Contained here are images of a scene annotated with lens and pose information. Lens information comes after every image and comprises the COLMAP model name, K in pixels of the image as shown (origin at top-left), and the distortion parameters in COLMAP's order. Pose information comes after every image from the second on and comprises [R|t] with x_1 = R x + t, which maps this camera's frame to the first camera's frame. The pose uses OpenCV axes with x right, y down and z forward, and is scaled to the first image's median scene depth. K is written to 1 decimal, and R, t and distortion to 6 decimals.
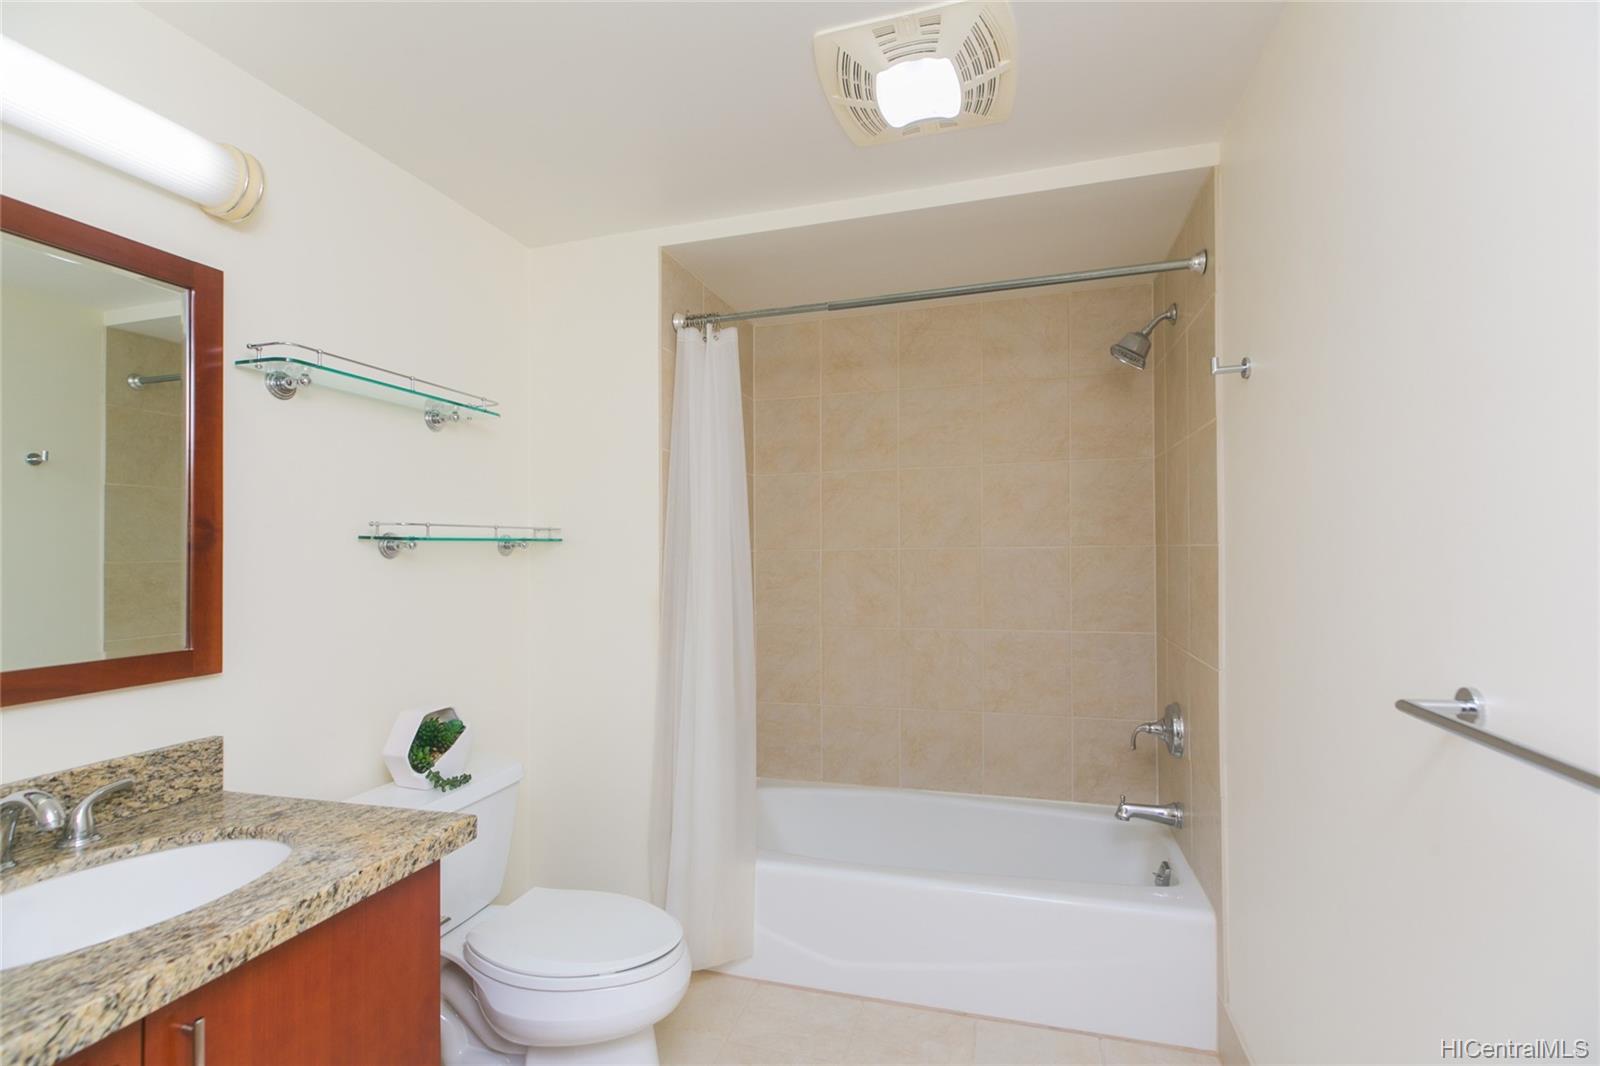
lens RADIAL K [[718.3, 0, 811.7], [0, 718.3, 531.9], [0, 0, 1]] dist [0.003563, -0.004408]
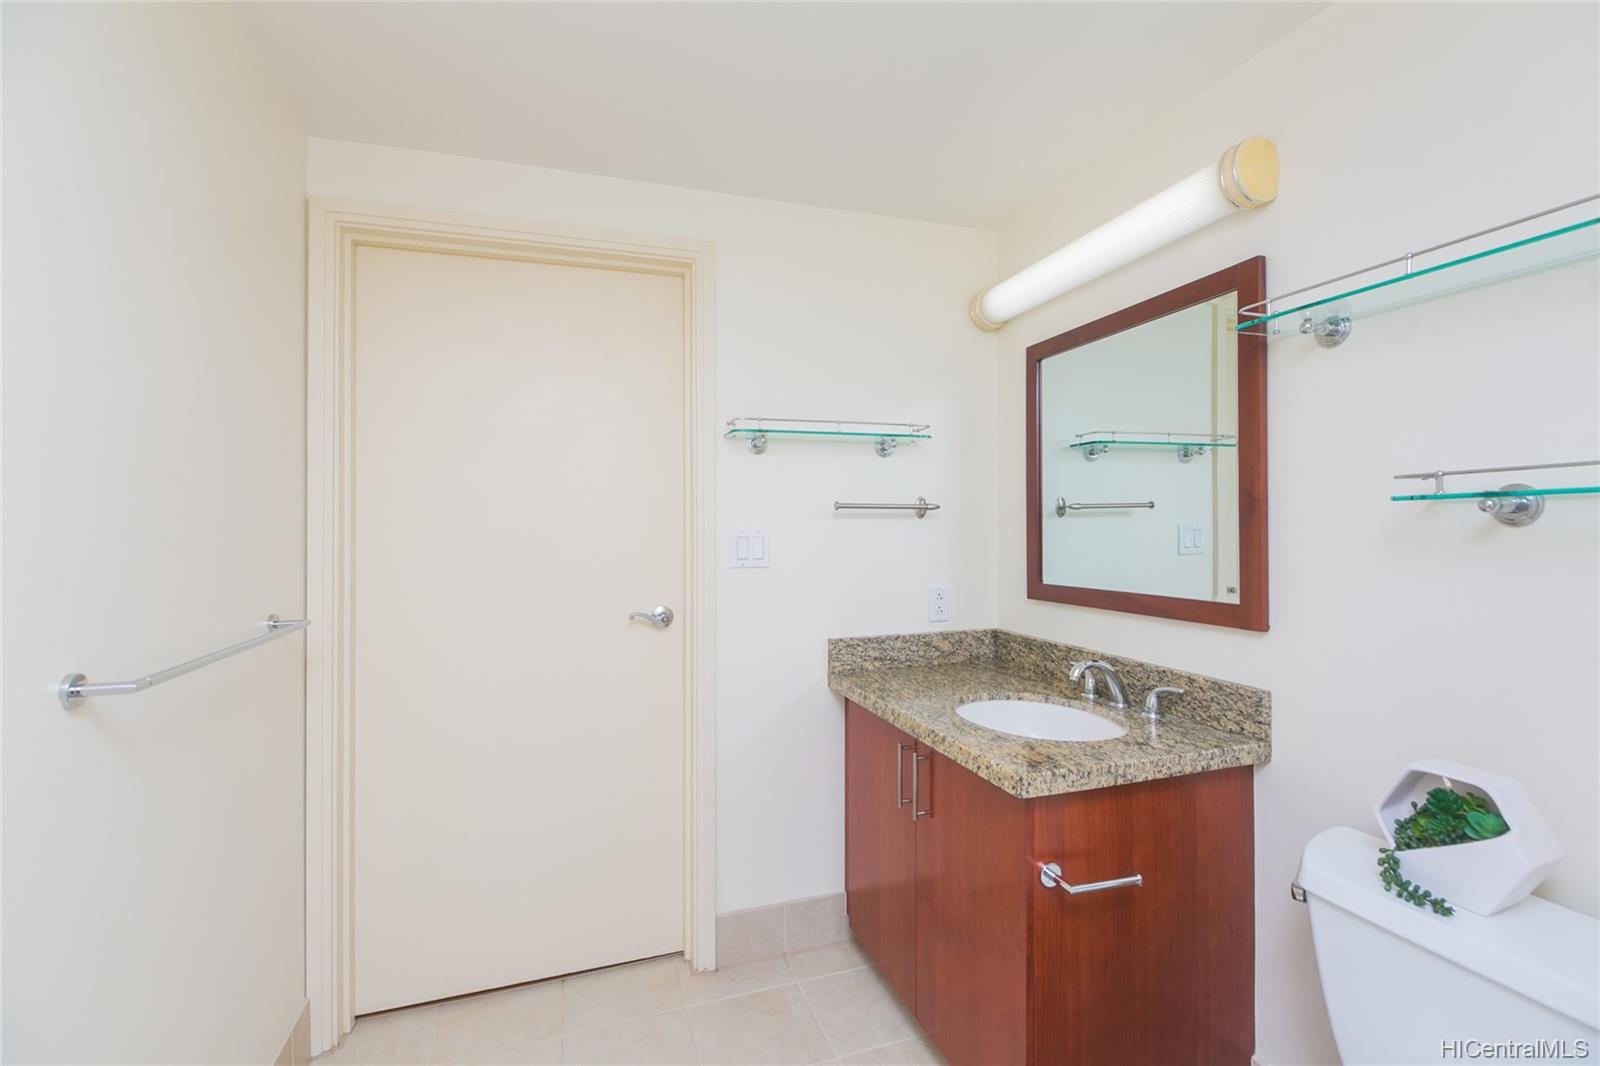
lens RADIAL K [[702.4, 0, 836.1], [0, 702.4, 524.9], [0, 0, 1]] dist [0.001510, 0.000025]
pose [[-0.790610, 0.014260, -0.612155, 0.364333], [0.030846, 0.999387, -0.016558, 0.039834], [0.611543, -0.031973, -0.790565, 1.676224]]
